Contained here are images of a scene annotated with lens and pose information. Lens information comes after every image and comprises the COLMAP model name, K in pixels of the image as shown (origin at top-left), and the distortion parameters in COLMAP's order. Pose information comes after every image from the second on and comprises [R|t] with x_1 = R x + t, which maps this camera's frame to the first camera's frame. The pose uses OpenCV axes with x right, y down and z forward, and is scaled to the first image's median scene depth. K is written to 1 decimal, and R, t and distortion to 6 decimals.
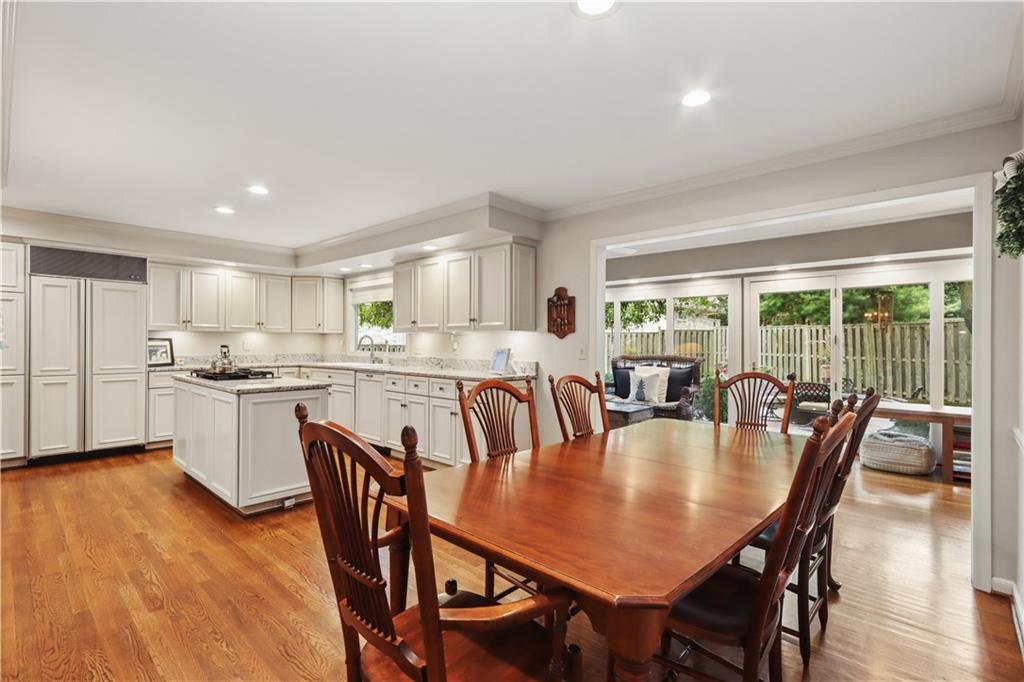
lens RADIAL K [[487.9, 0, 515.1], [0, 487.9, 343.8], [0, 0, 1]] dist [0.000158, 0.001980]
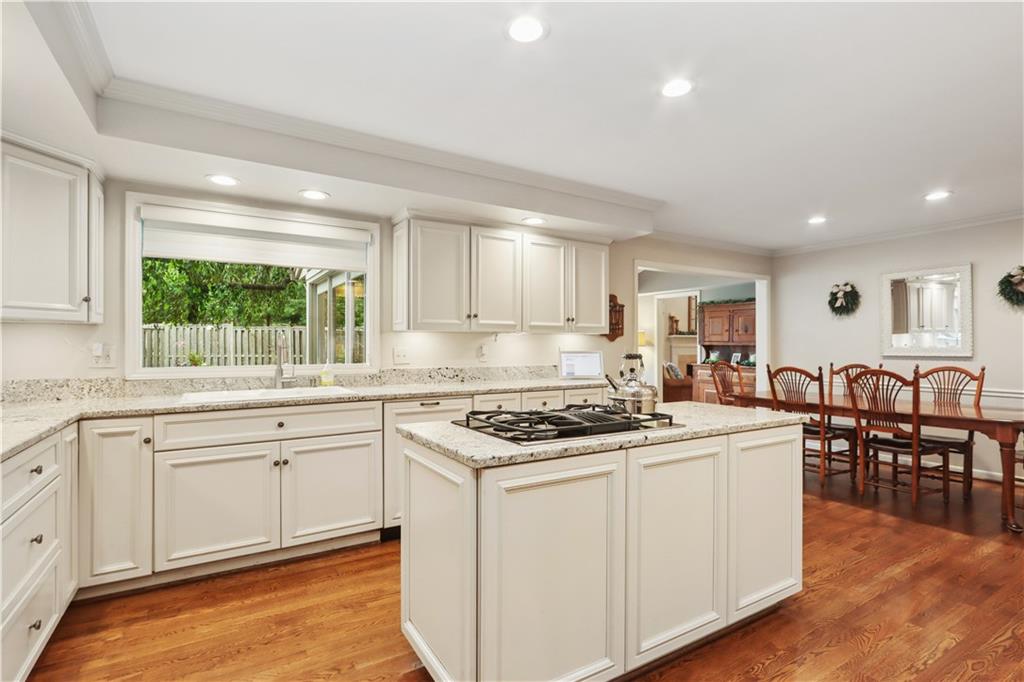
lens RADIAL K [[487.9, 0, 515.1], [0, 487.9, 343.8], [0, 0, 1]] dist [0.000158, 0.001980]
pose [[0.264063, -0.004606, 0.964495, -0.907727], [0.001937, 0.999989, 0.004246, -0.008954], [-0.964504, 0.000747, 0.264069, 0.817754]]
